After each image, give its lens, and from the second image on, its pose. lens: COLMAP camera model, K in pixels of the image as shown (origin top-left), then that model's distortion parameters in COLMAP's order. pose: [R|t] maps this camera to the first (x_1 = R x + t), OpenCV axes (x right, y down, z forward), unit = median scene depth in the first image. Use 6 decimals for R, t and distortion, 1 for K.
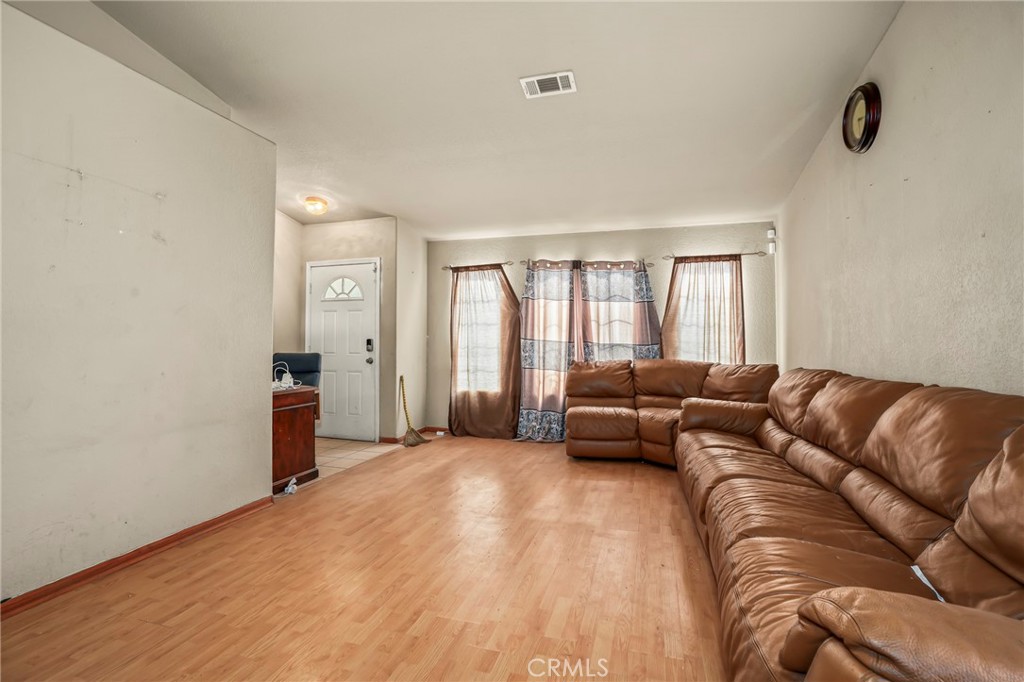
lens RADIAL K [[475.1, 0, 512.7], [0, 475.1, 326.7], [0, 0, 1]] dist [-0.059761, 0.019756]
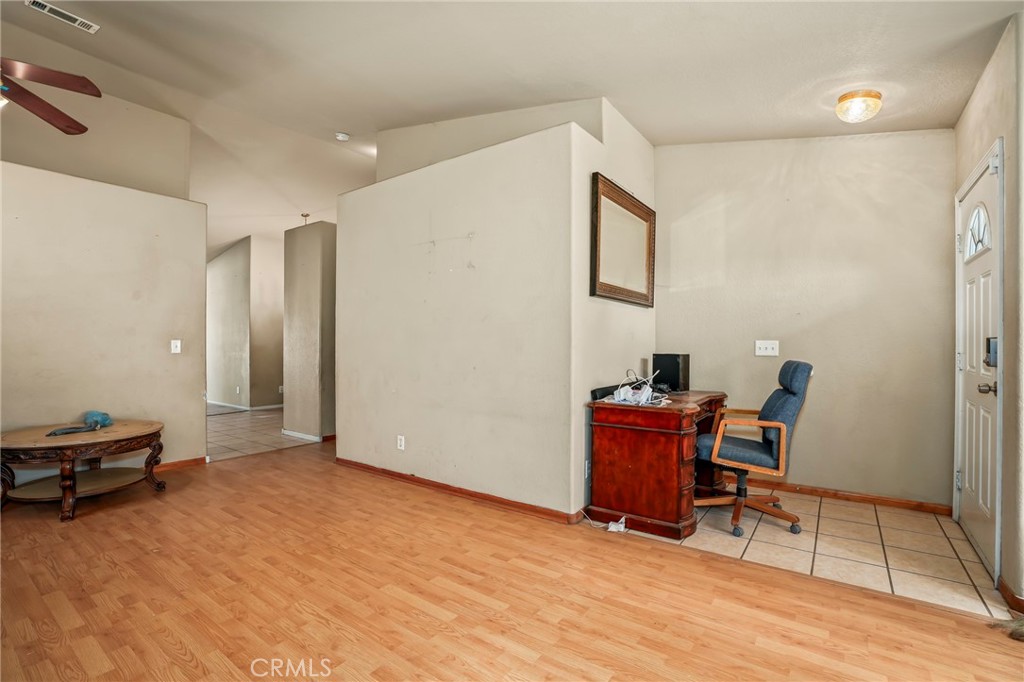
lens RADIAL K [[475.1, 0, 512.7], [0, 475.1, 326.7], [0, 0, 1]] dist [-0.059761, 0.019756]
pose [[-0.337091, -0.032792, -0.940901, 0.237901], [0.029169, 0.998550, -0.045251, 0.022760], [0.941020, -0.042699, -0.335645, 0.740784]]
